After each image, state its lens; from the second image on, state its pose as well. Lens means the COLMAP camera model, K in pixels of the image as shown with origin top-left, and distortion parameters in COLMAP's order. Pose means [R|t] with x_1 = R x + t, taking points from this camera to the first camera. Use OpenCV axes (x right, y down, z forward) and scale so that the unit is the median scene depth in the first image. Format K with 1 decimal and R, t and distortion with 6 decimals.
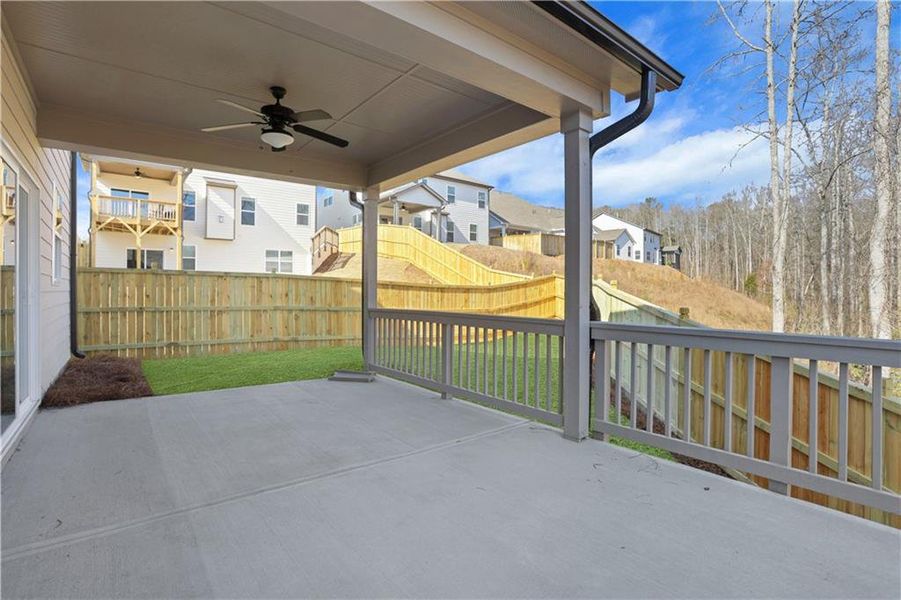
lens RADIAL K [[431.9, 0, 429.3], [0, 431.9, 294.2], [0, 0, 1]] dist [-0.035052, 0.005912]
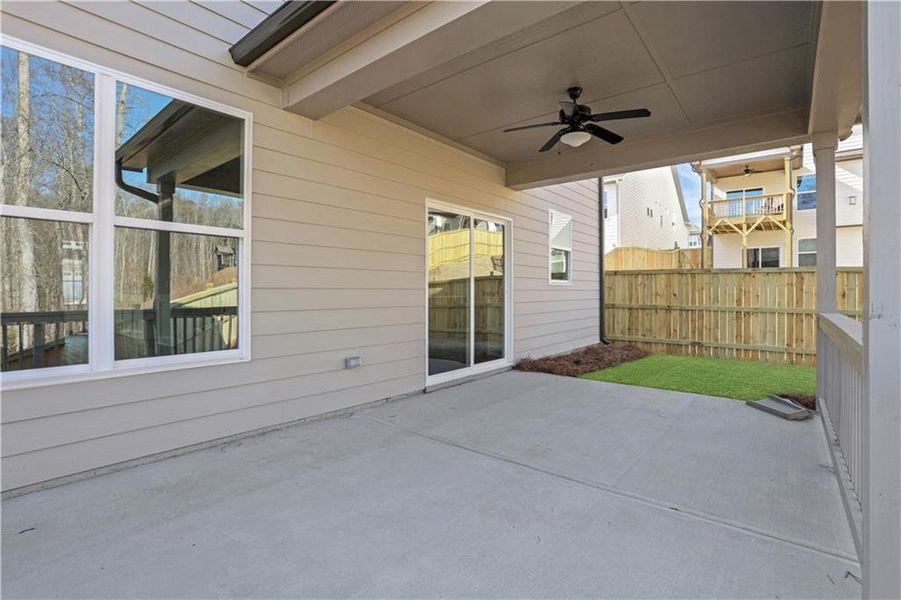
lens RADIAL K [[431.9, 0, 432.0], [0, 431.9, 286.4], [0, 0, 1]] dist [-0.035052, 0.005912]
pose [[0.224044, -0.012560, -0.974498, 0.108416], [-0.008155, 0.999858, -0.014761, 0.001896], [0.974545, 0.011254, 0.223910, 0.083937]]
